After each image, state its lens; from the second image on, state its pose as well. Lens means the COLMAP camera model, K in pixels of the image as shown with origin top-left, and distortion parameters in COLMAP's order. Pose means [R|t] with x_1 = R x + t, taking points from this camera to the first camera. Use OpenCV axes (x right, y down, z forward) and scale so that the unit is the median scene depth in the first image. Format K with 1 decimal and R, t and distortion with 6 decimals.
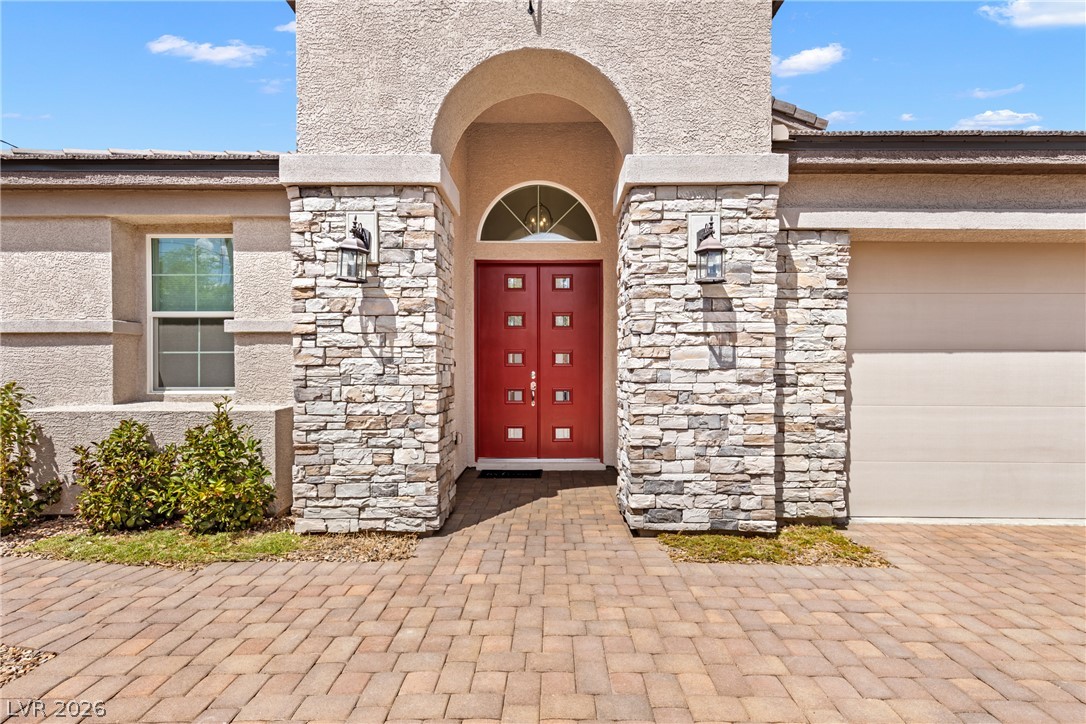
lens RADIAL K [[504.6, 0, 542.3], [0, 504.6, 390.7], [0, 0, 1]] dist [-0.000415, -0.000013]
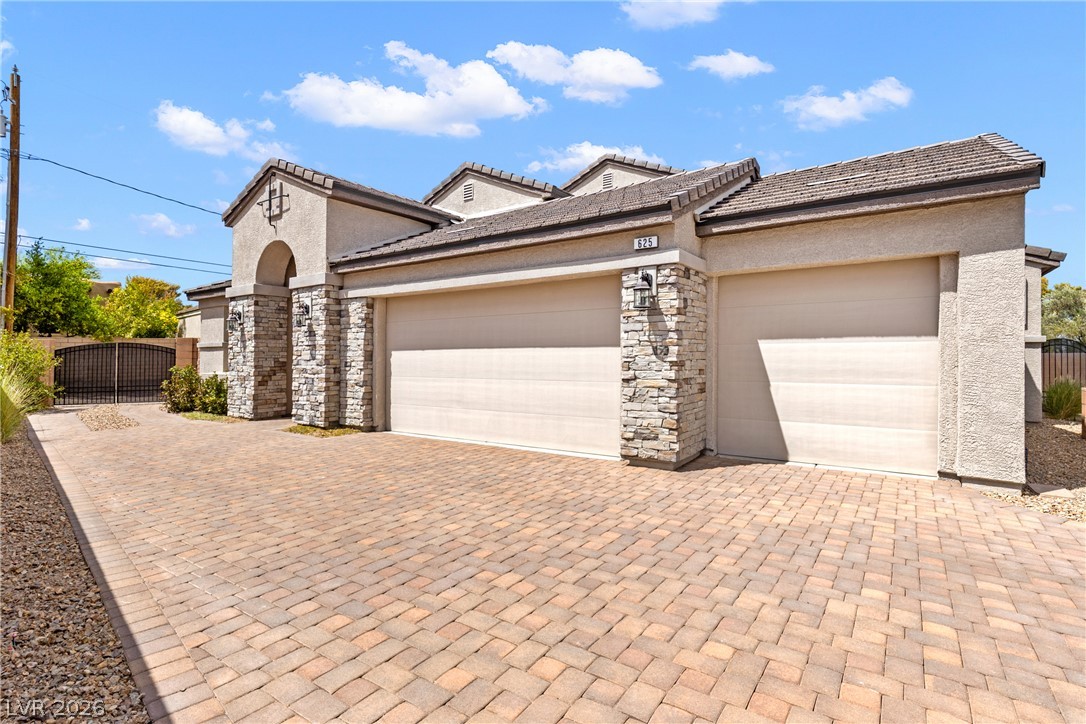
lens RADIAL K [[513.4, 0, 550.7], [0, 513.4, 359.9], [0, 0, 1]] dist [0.003183, 0.000583]
pose [[0.836055, -0.002695, -0.548640, 2.714347], [-0.012894, 0.999615, -0.024560, 0.005149], [0.548495, 0.027607, 0.835698, -0.467724]]
